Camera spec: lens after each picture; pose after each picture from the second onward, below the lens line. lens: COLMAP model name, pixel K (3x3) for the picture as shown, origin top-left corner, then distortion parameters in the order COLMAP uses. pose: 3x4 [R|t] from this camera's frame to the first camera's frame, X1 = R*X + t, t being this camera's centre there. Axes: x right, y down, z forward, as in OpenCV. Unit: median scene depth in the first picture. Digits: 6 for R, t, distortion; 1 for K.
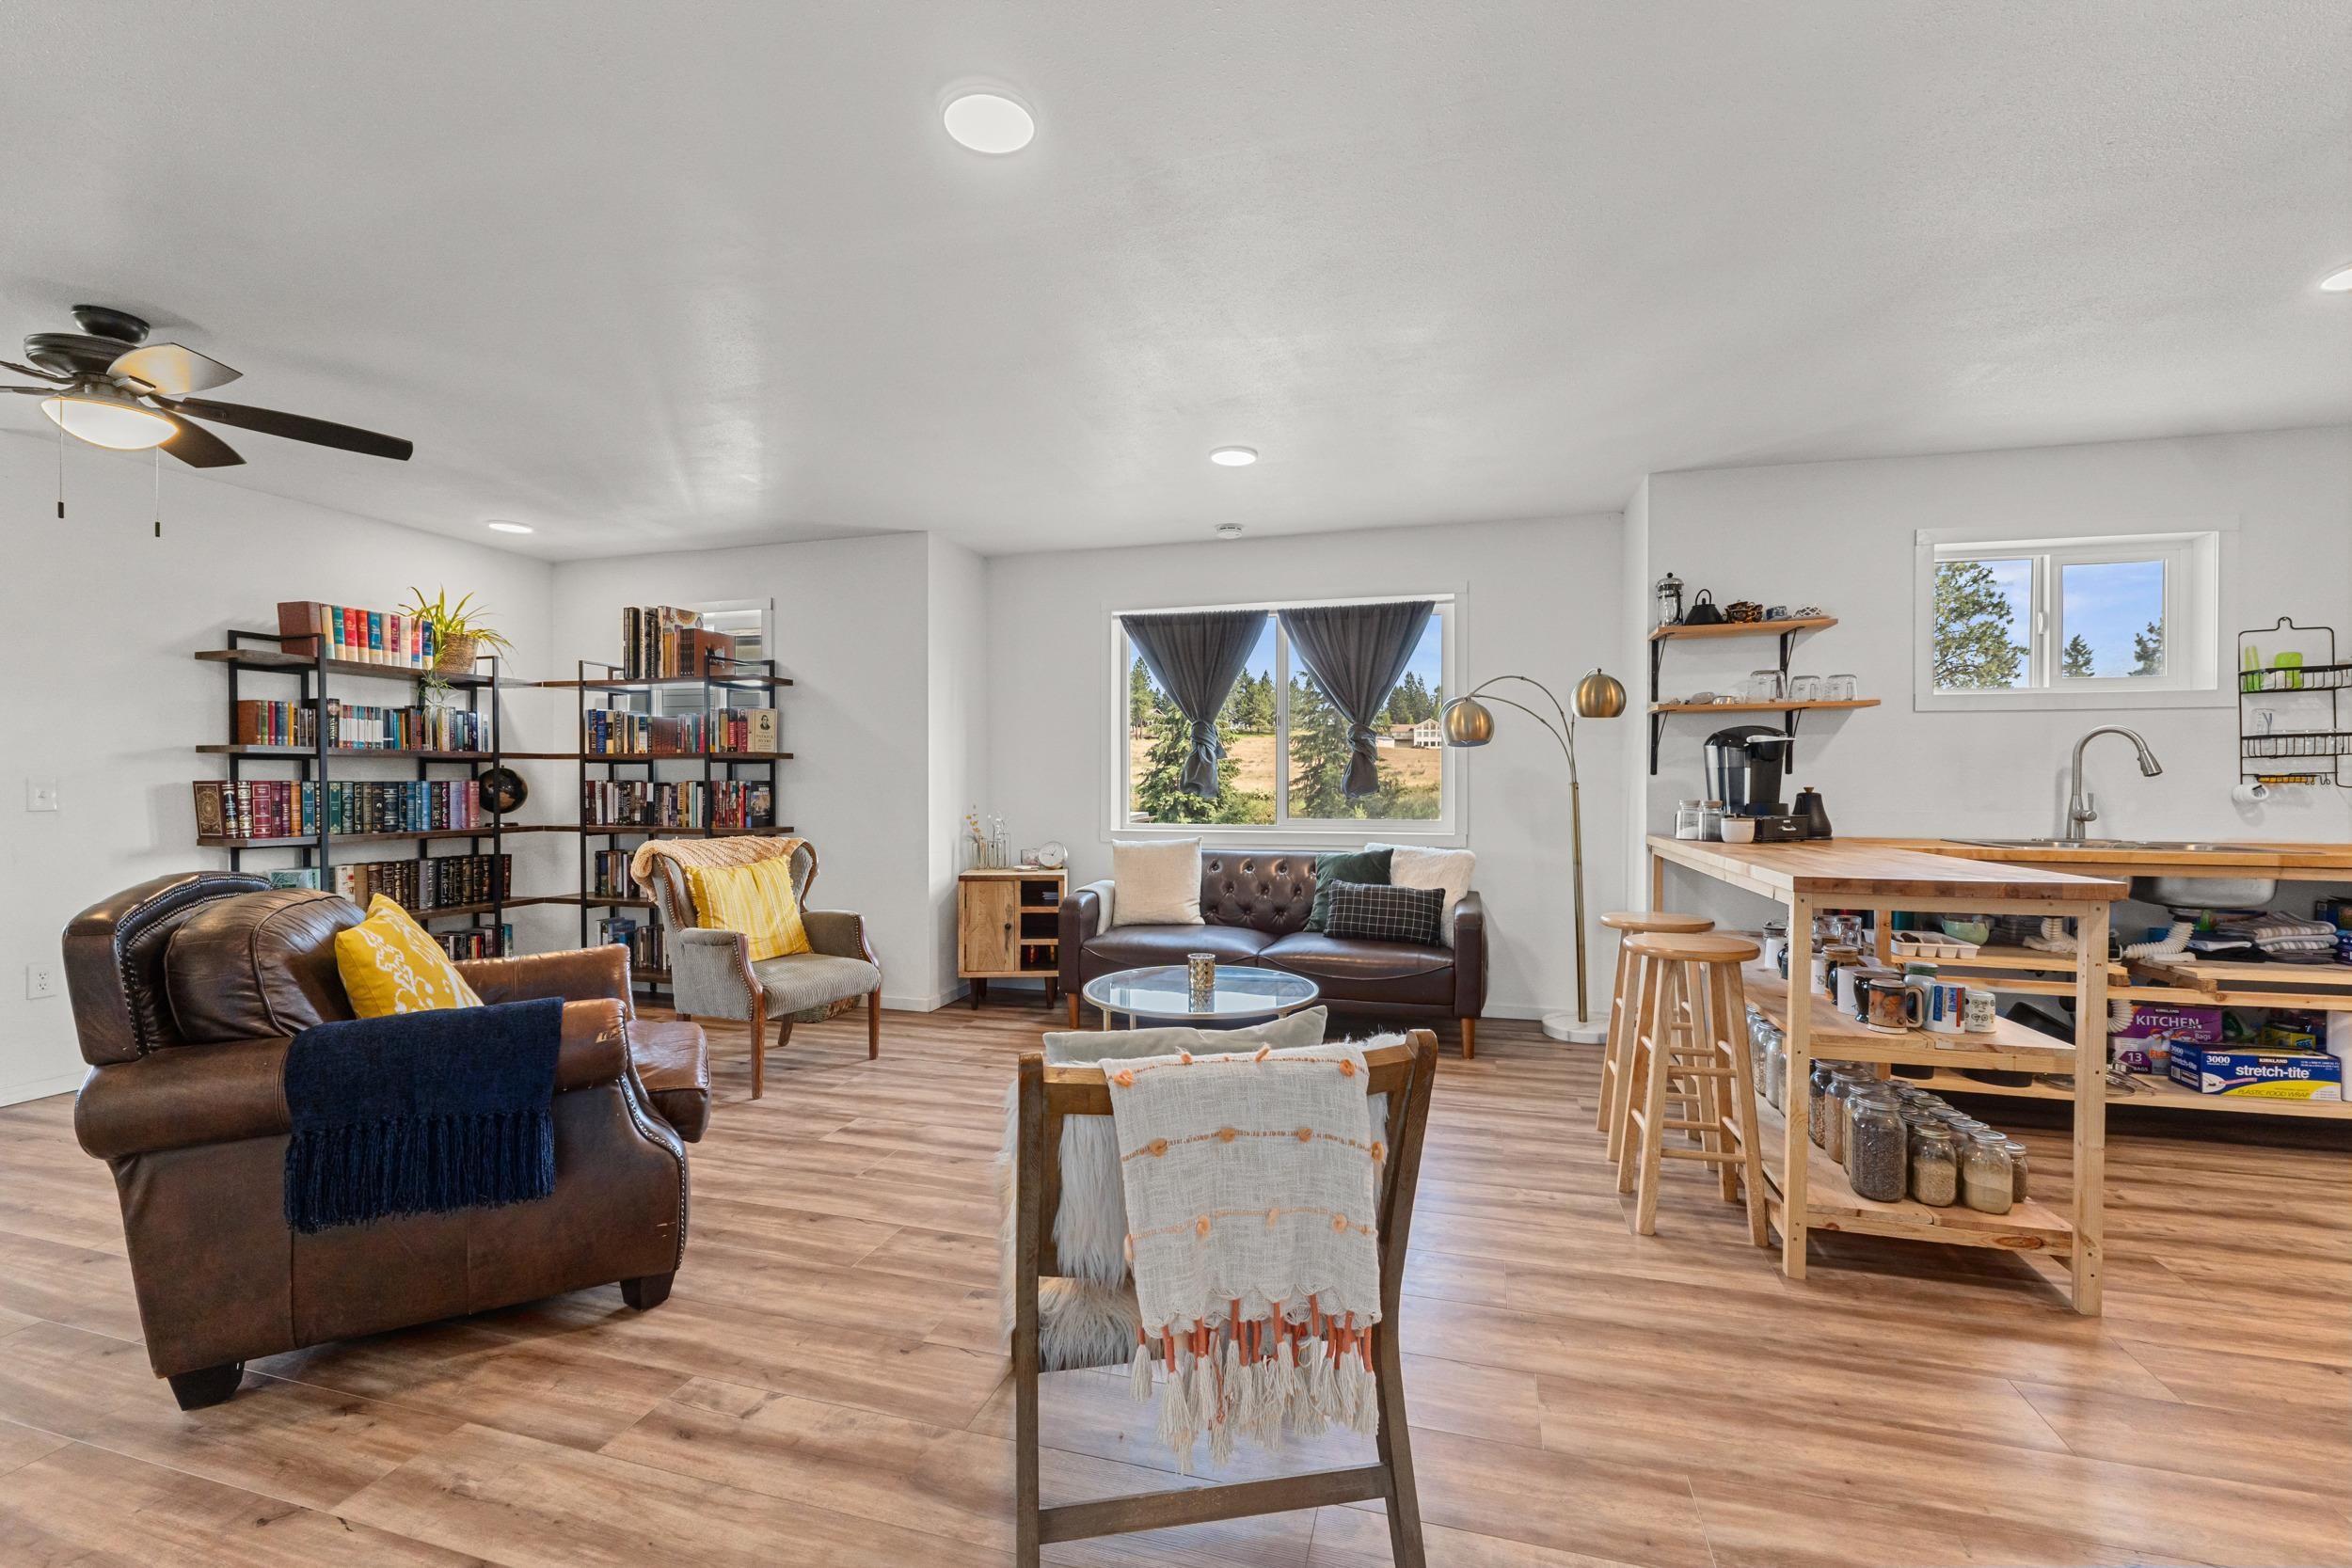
lens RADIAL K [[993.0, 0, 1191.7], [0, 993.0, 779.9], [0, 0, 1]] dist [-0.005260, 0.000025]
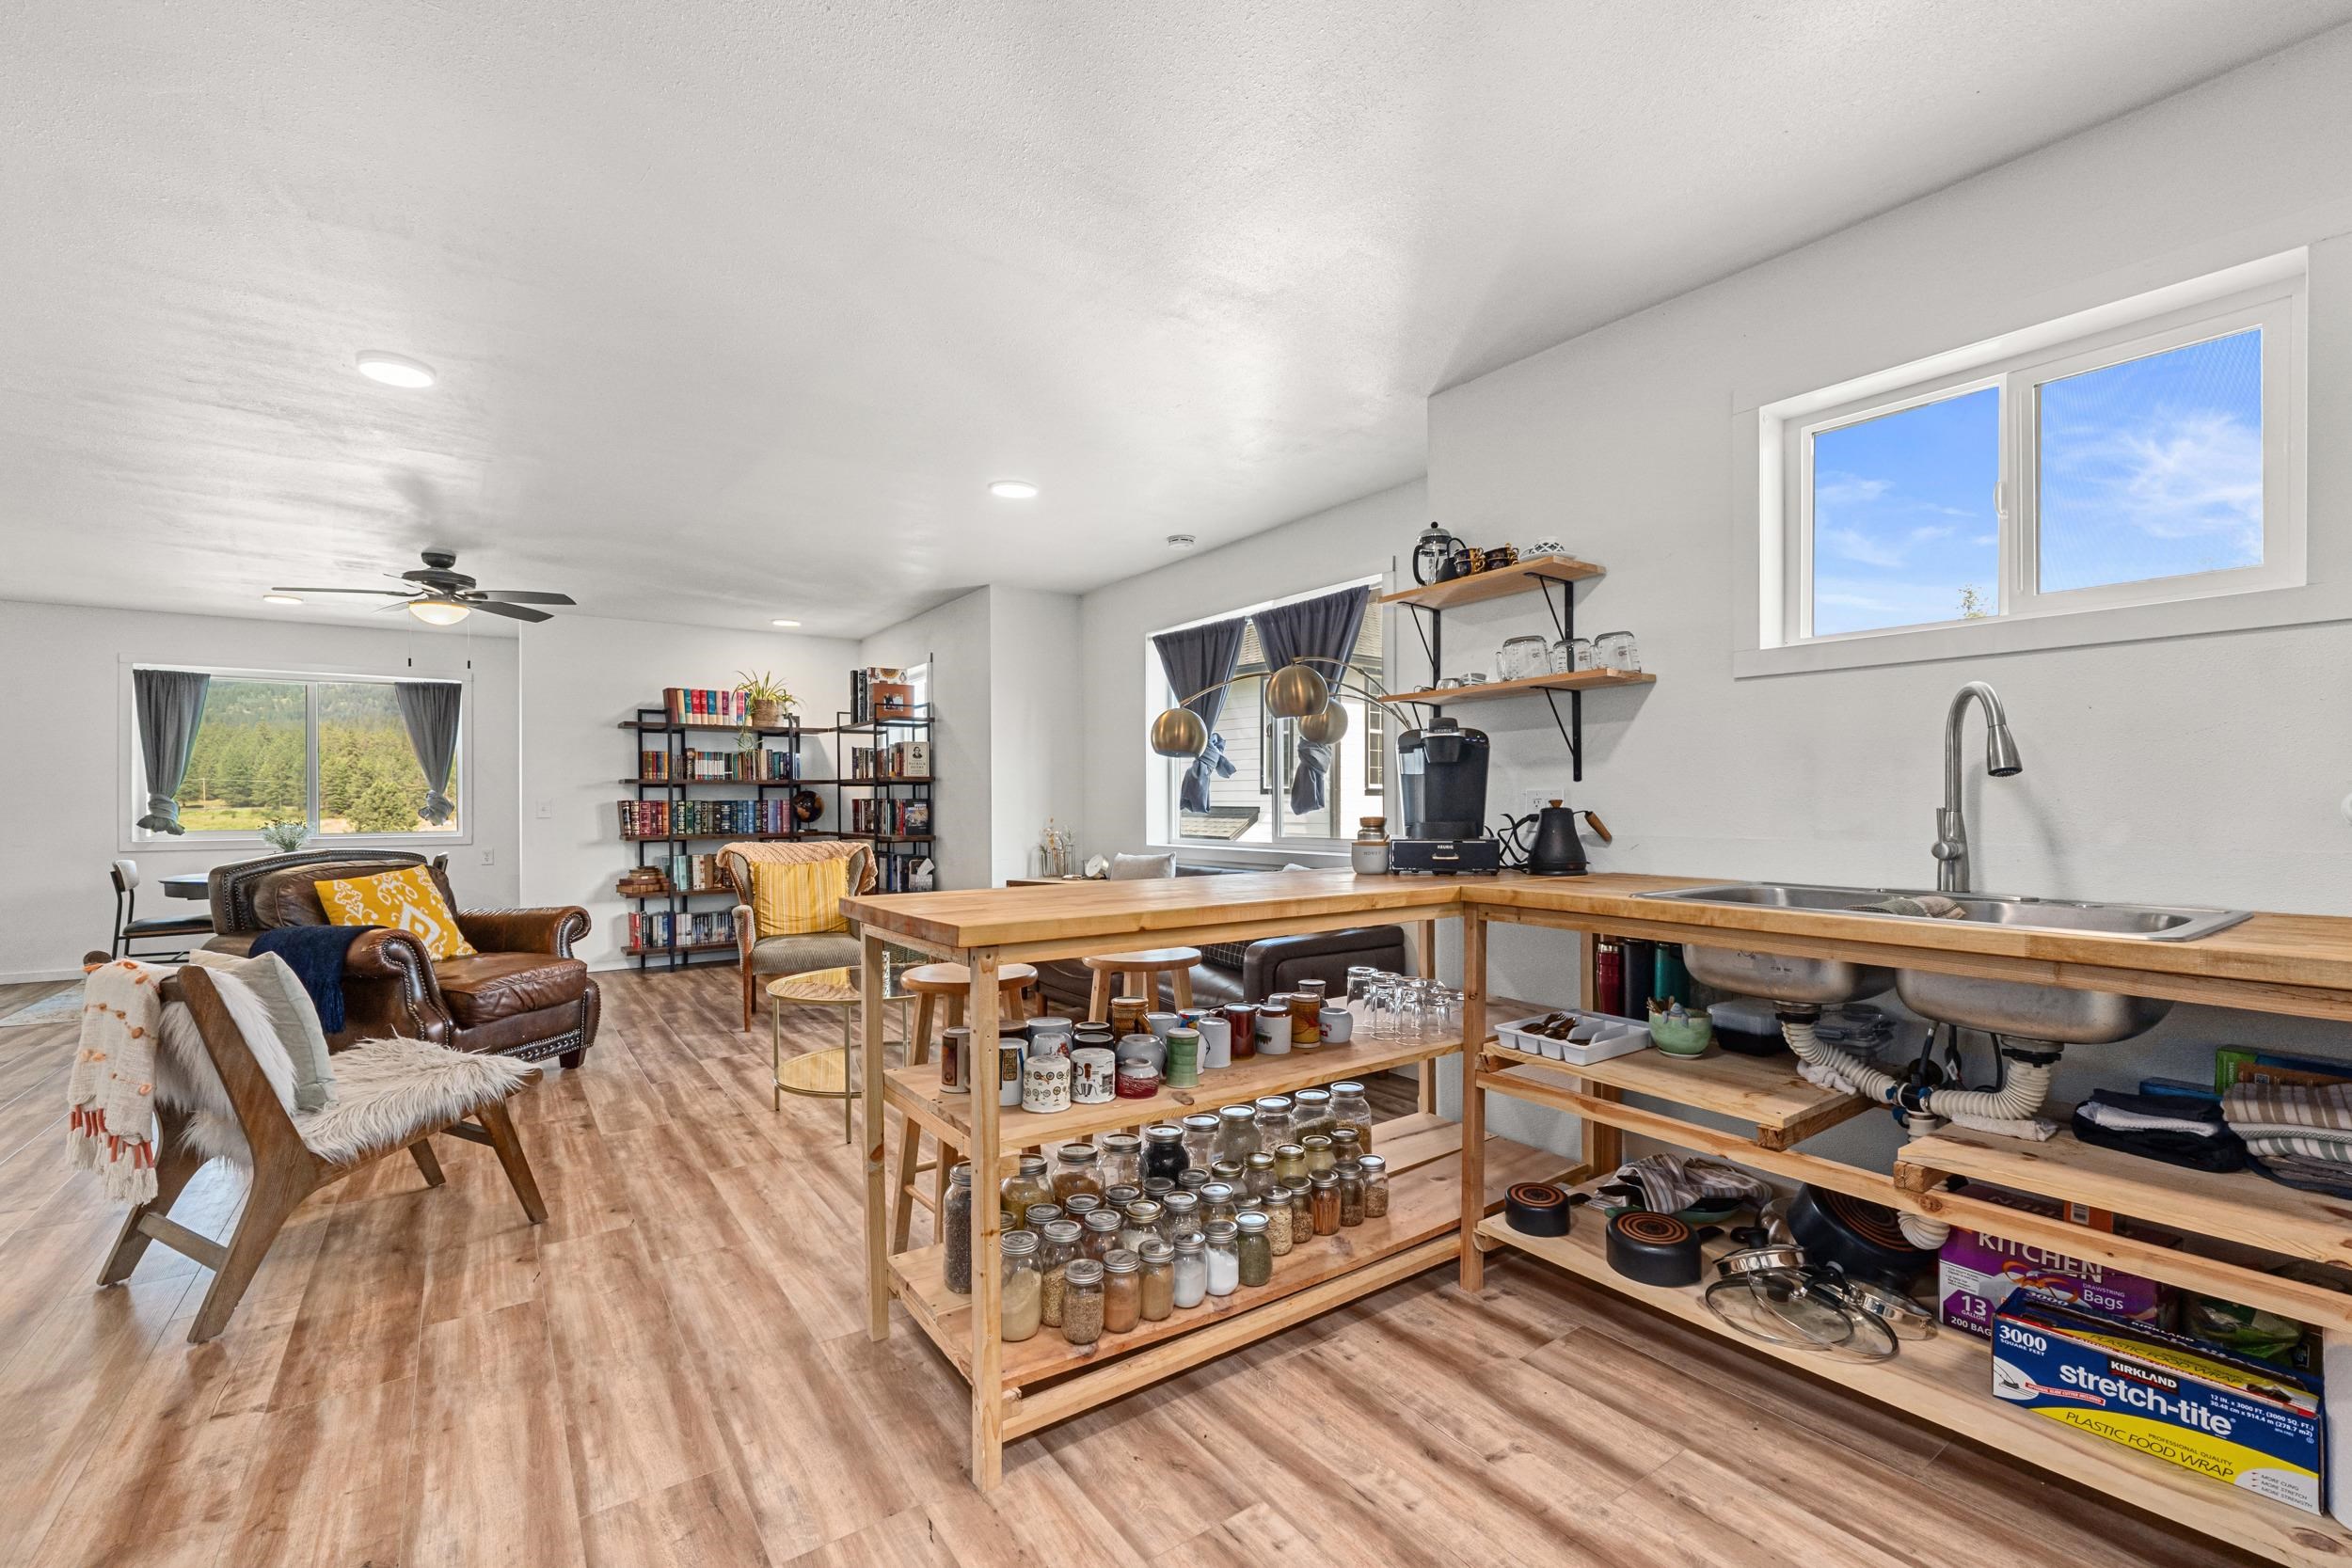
lens RADIAL K [[1028.6, 0, 1176.0], [0, 1028.6, 784.0], [0, 0, 1]] dist [-0.001605, -0.000229]
pose [[0.771998, -0.014824, -0.635452, 0.748184], [0.006832, 0.999864, -0.015024, 0.004527], [0.635588, 0.007257, 0.771994, 0.229889]]
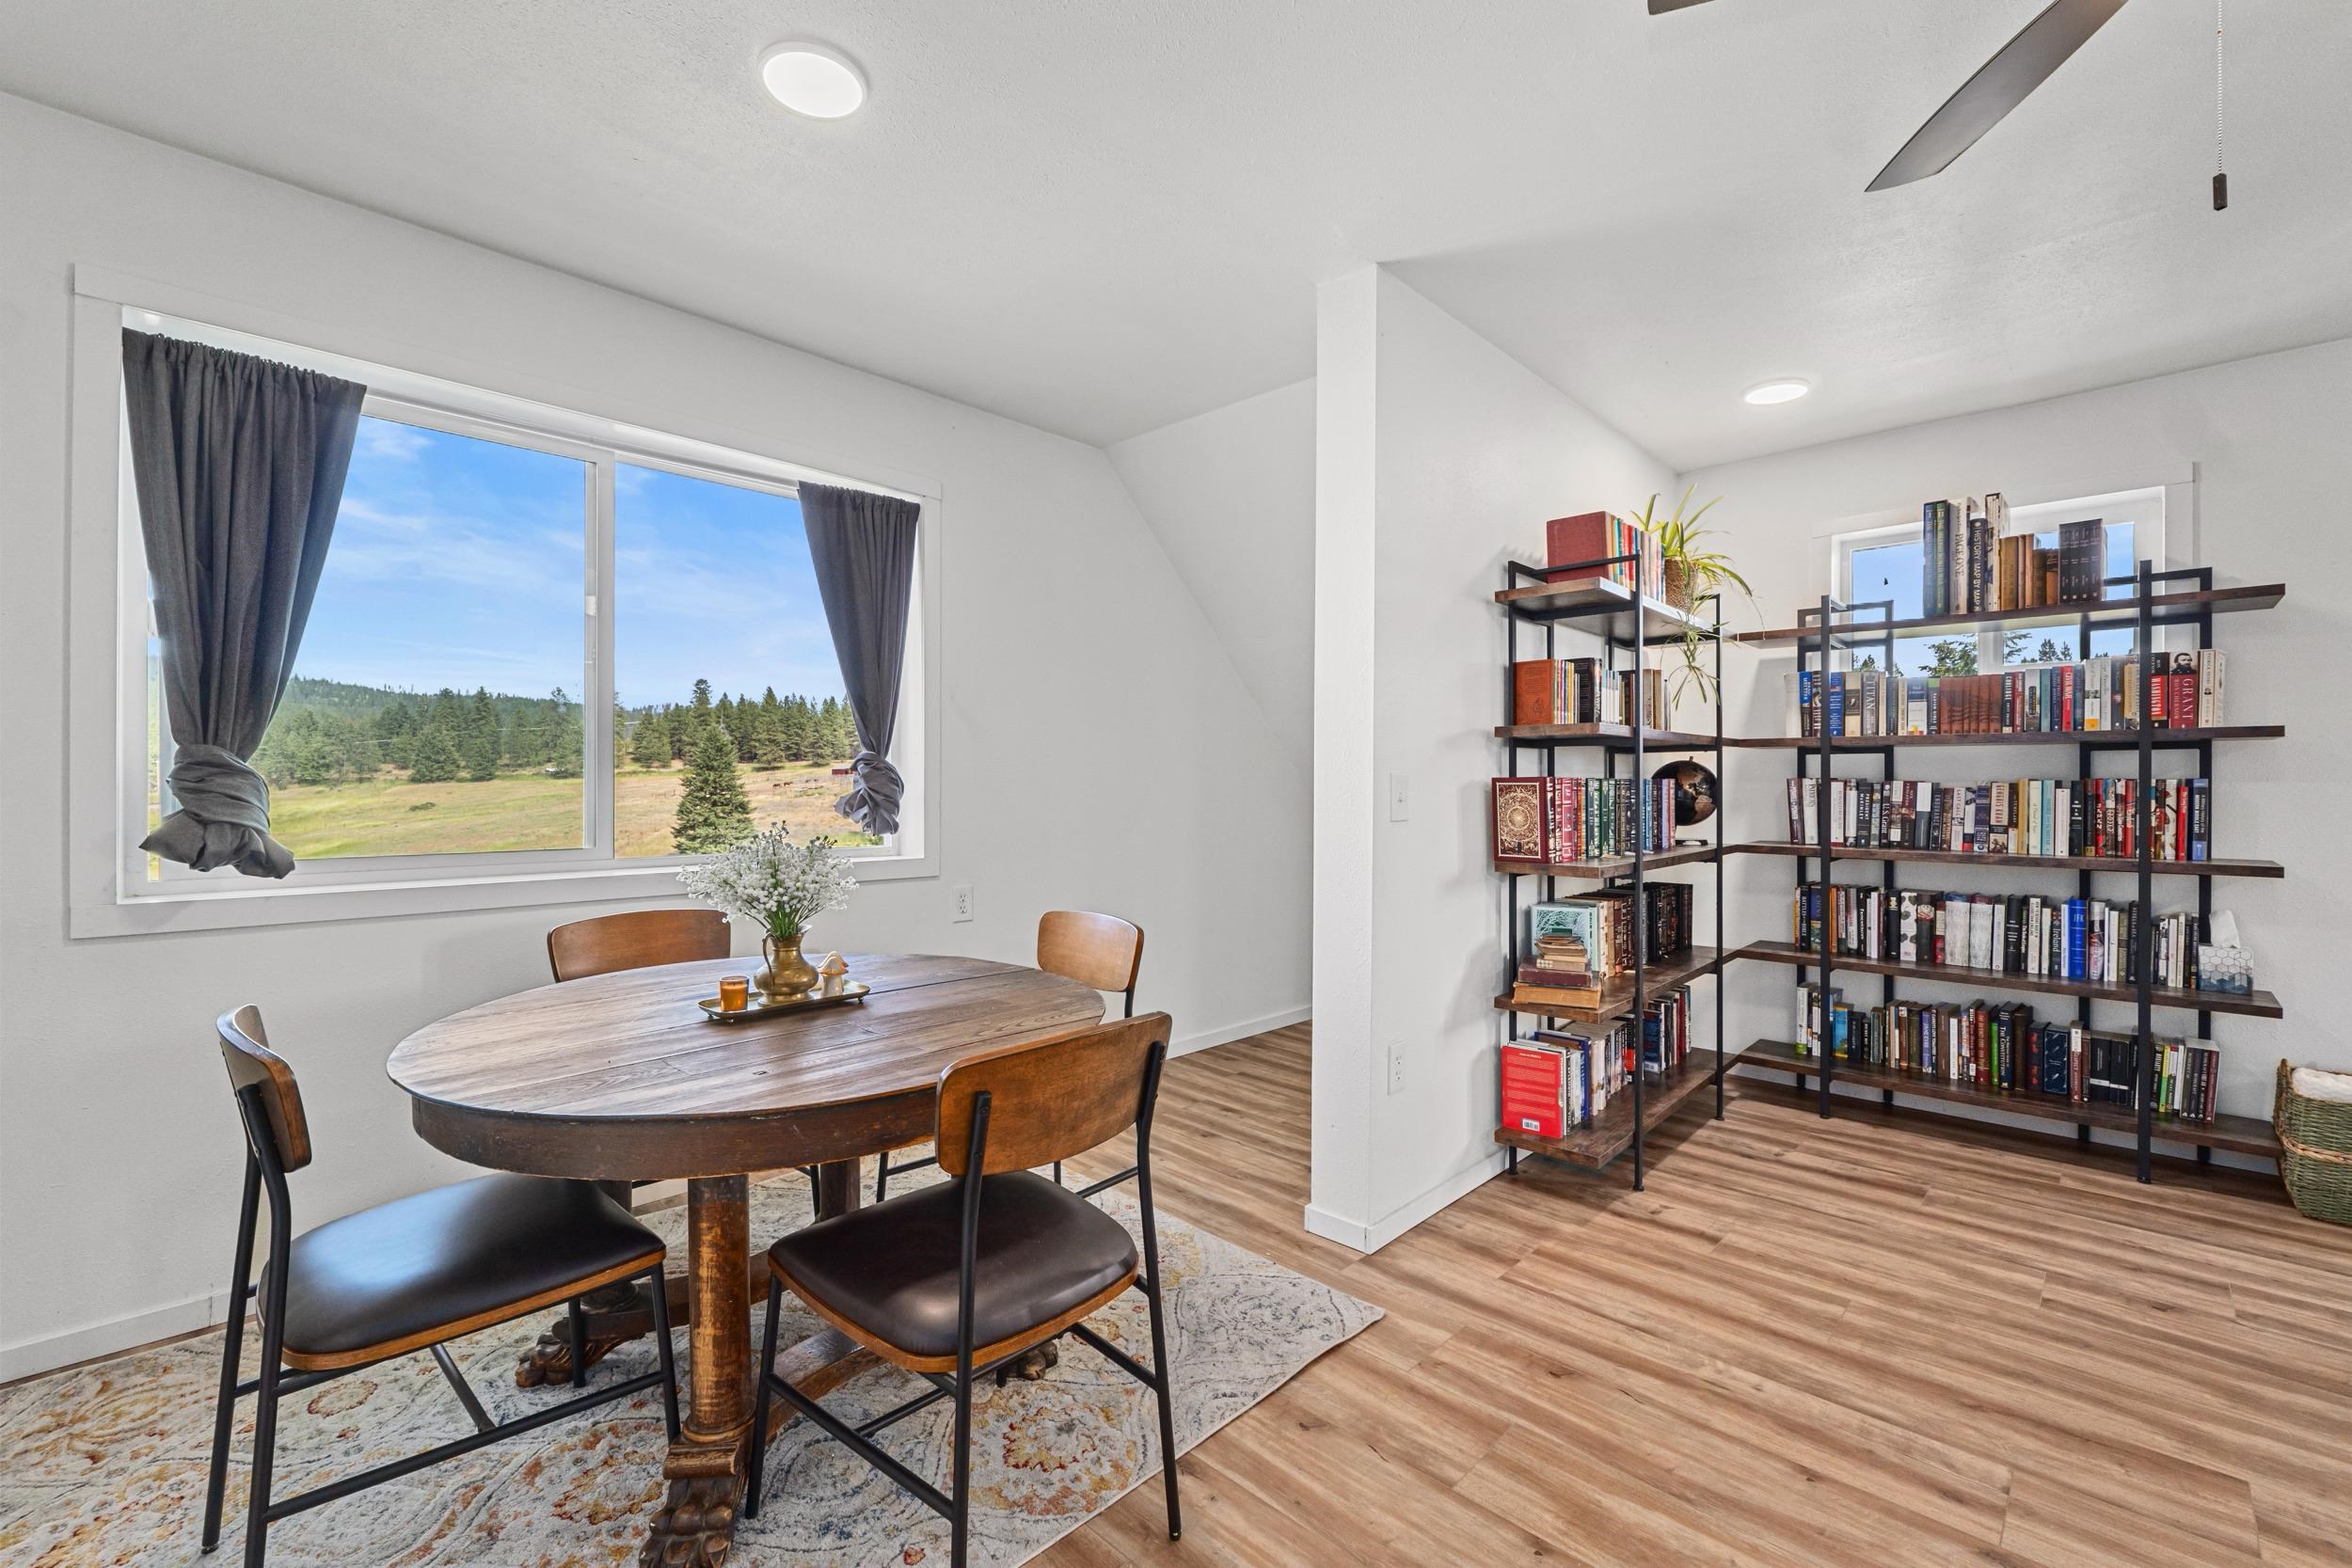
lens RADIAL K [[993.0, 0, 1191.7], [0, 993.0, 779.9], [0, 0, 1]] dist [-0.005260, 0.000025]
pose [[0.883347, -0.000980, -0.468719, -0.784891], [0.000706, 0.999999, -0.000761, 0.002191], [0.468719, 0.000341, 0.883347, 0.257976]]
